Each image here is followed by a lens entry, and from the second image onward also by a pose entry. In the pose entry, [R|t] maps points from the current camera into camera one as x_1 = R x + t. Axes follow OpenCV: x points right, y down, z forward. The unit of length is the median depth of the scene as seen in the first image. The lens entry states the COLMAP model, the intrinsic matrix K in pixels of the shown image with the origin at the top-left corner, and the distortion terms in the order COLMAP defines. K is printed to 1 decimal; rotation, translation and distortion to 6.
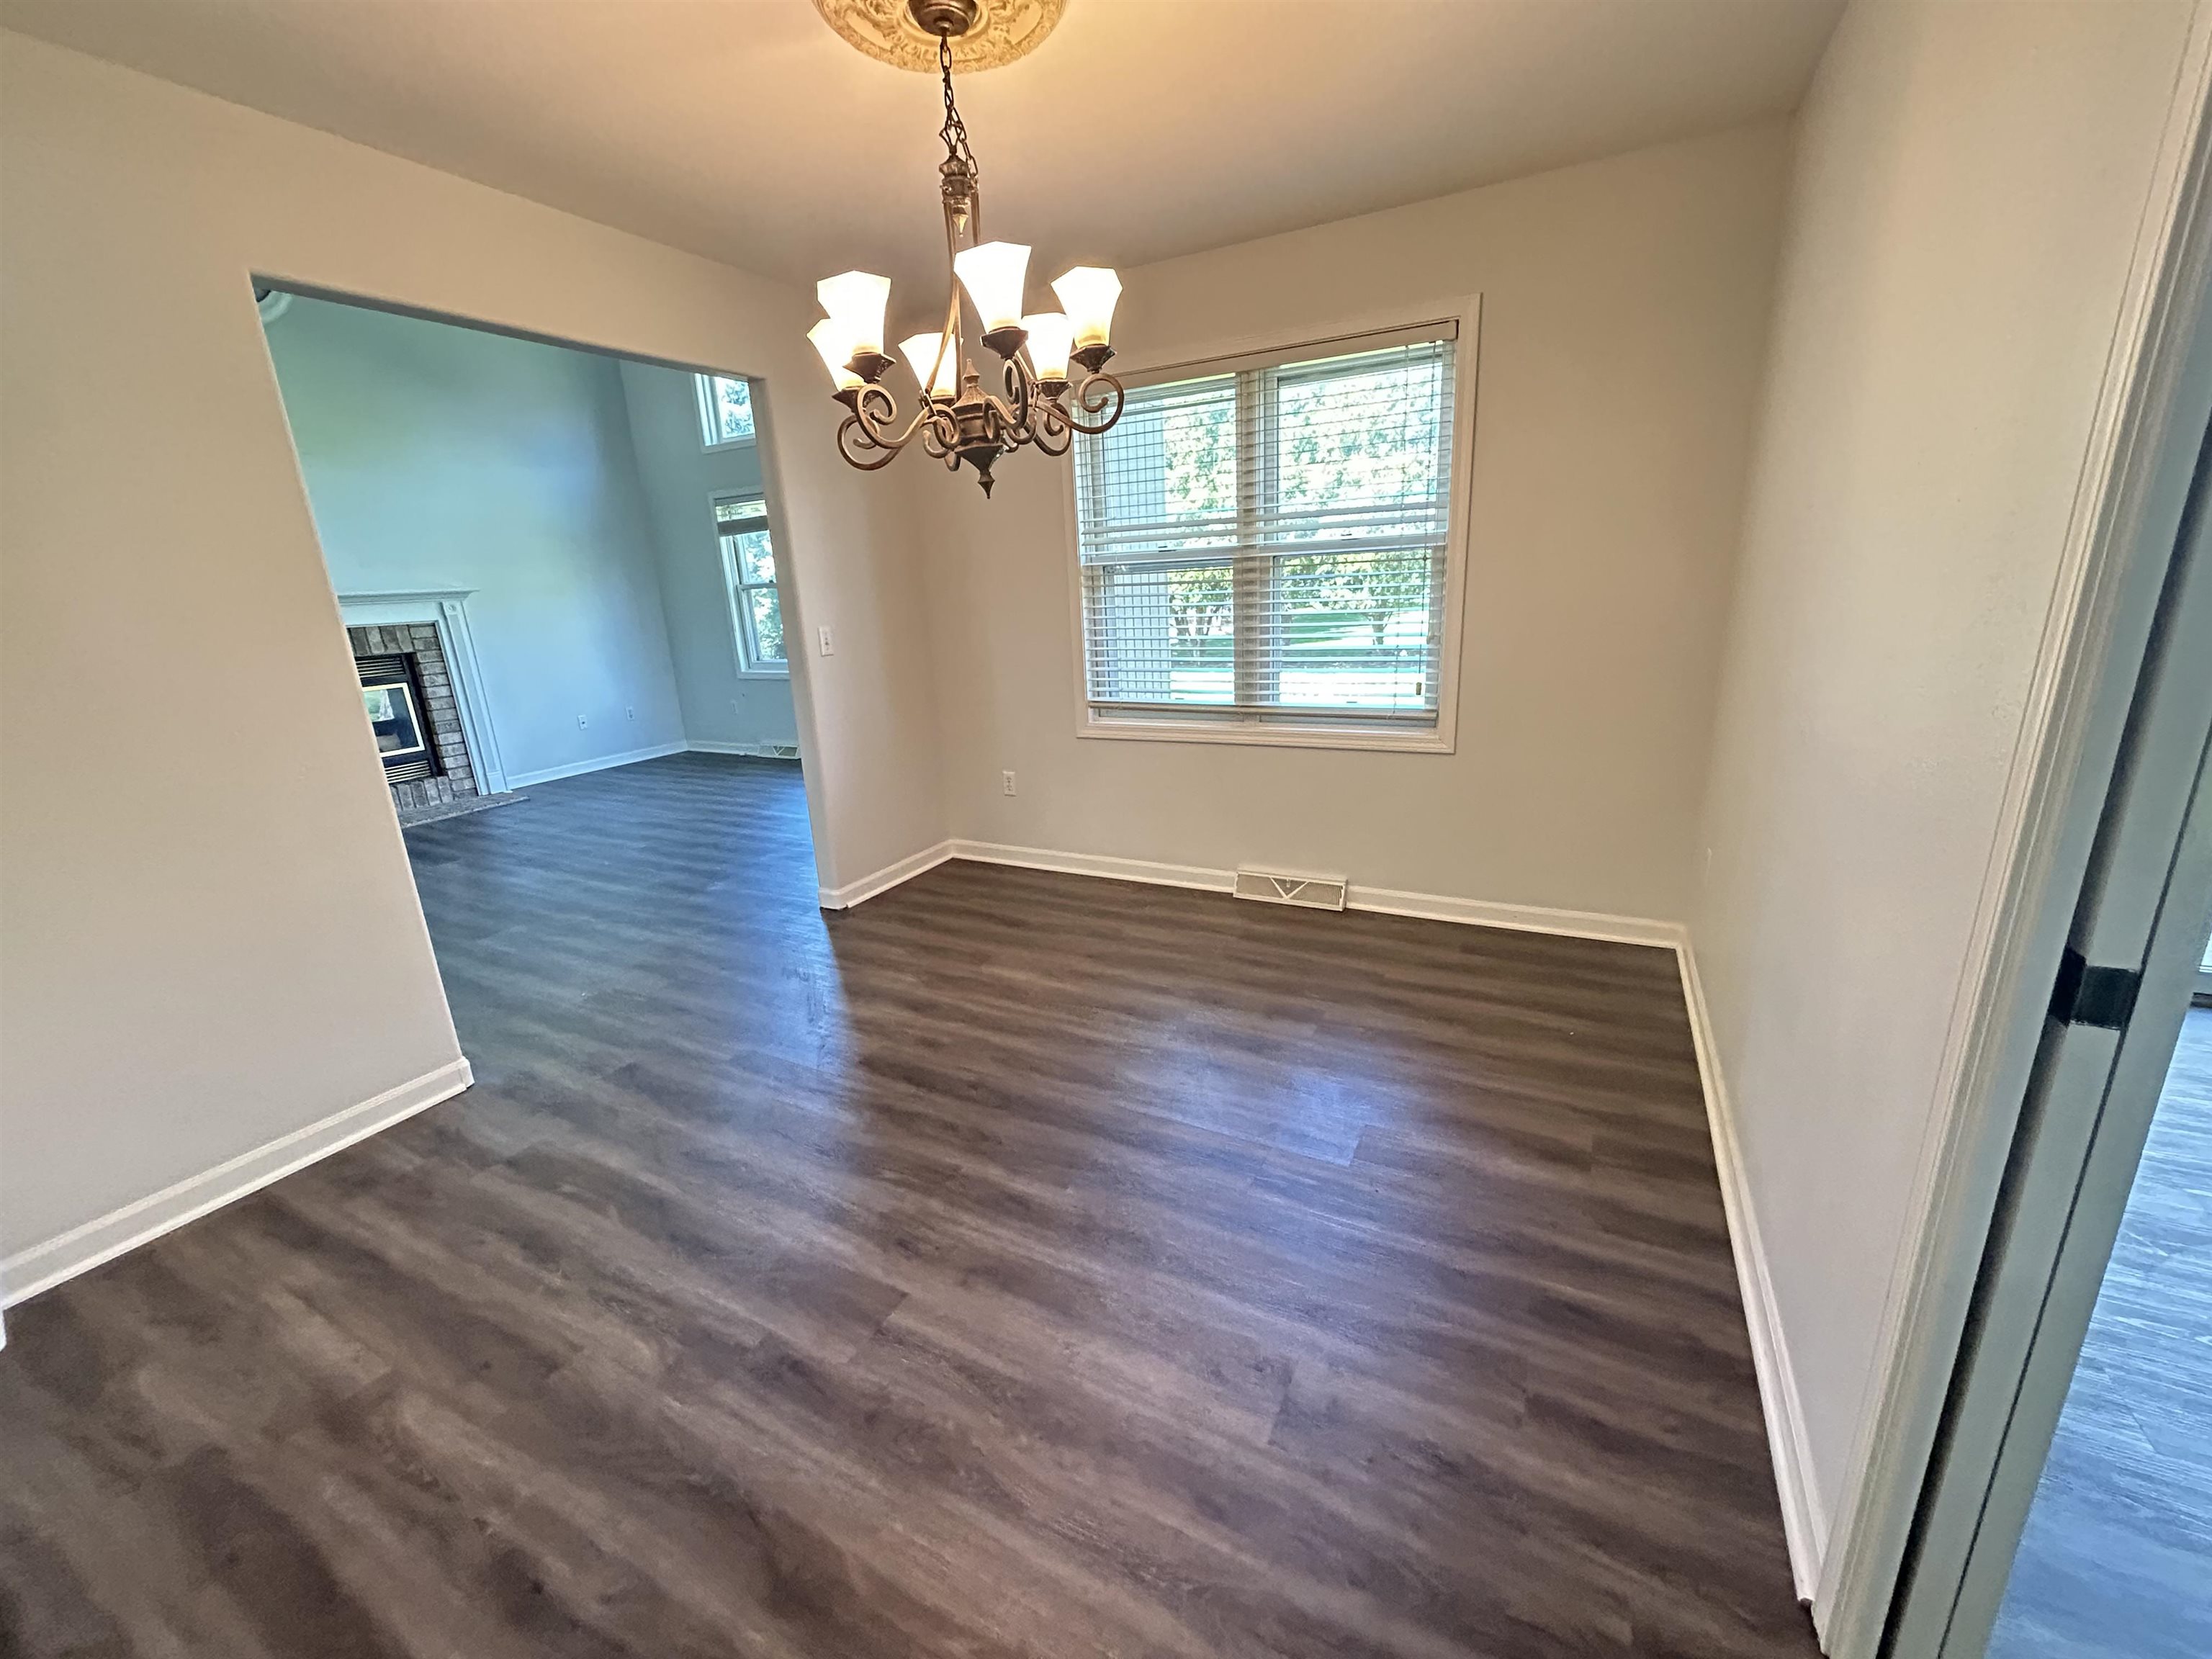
lens RADIAL K [[871.3, 0, 1106.0], [0, 871.3, 829.5], [0, 0, 1]] dist [0.000478, -0.000016]
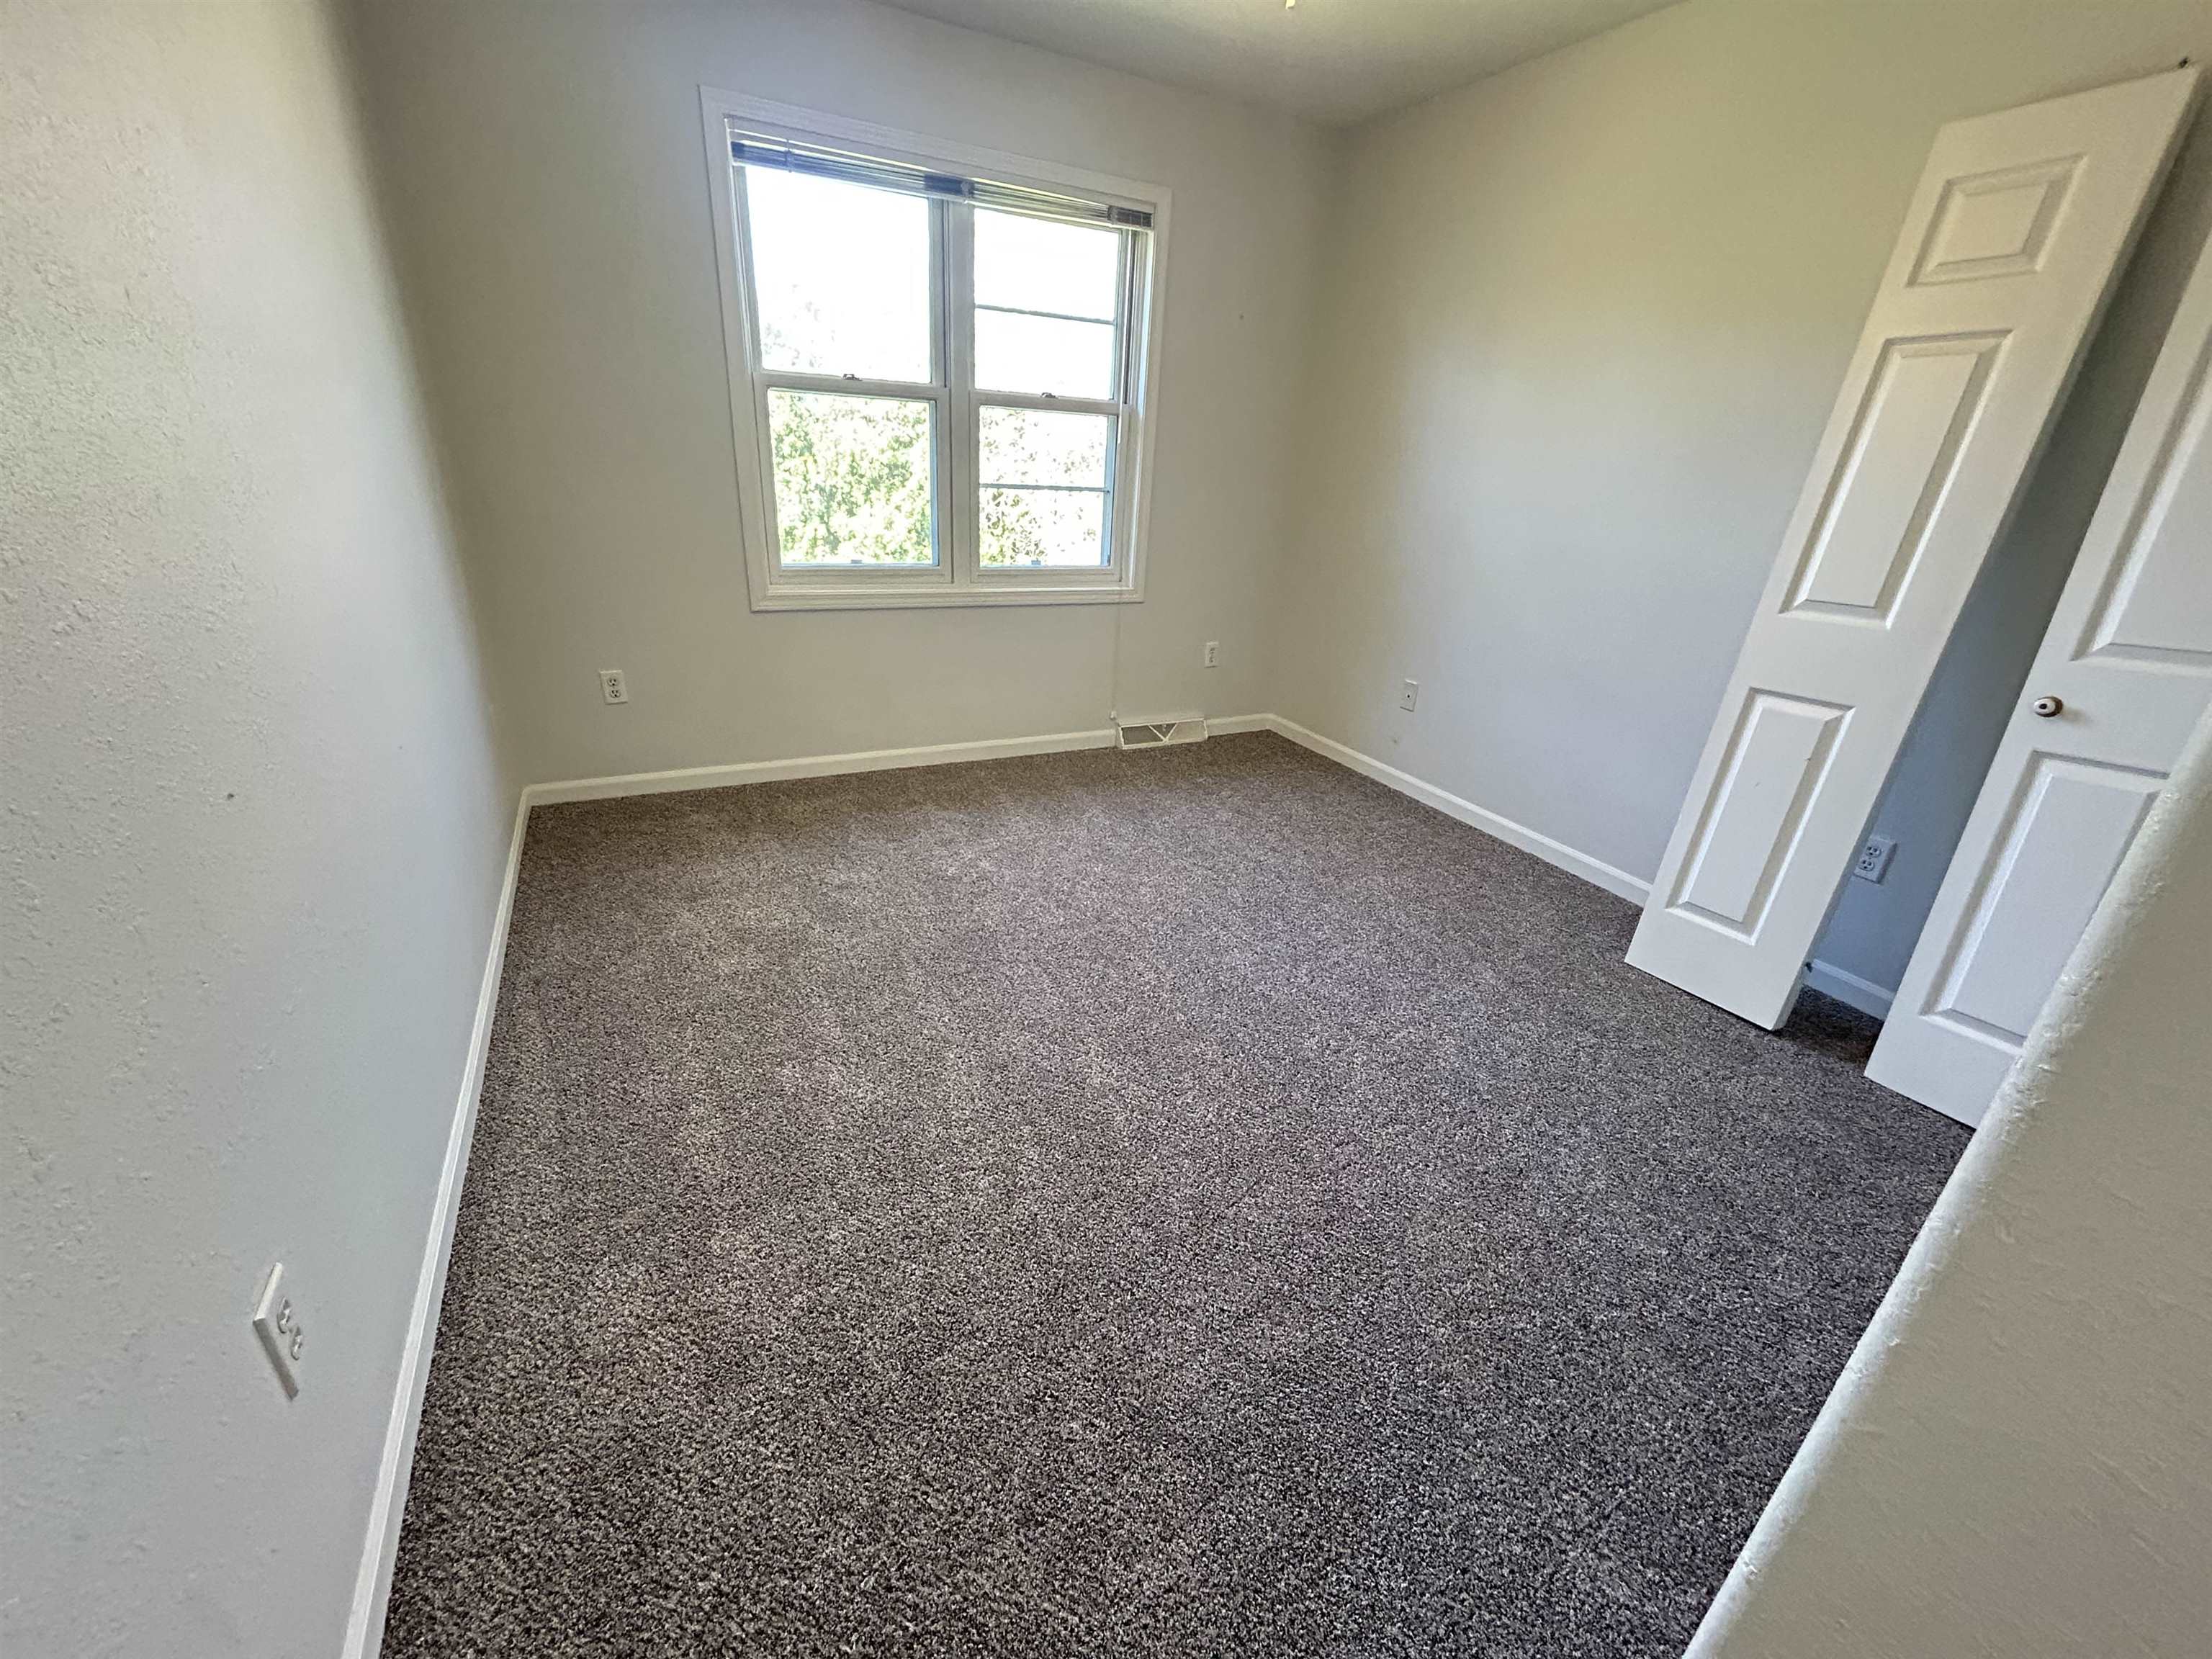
lens RADIAL K [[871.3, 0, 1106.0], [0, 871.3, 829.5], [0, 0, 1]] dist [0.000478, -0.000016]
pose [[0.557531, -0.259224, 0.788646, -0.637444], [0.133043, 0.965618, 0.223340, -0.061161], [-0.819426, -0.019595, 0.572850, 0.342821]]
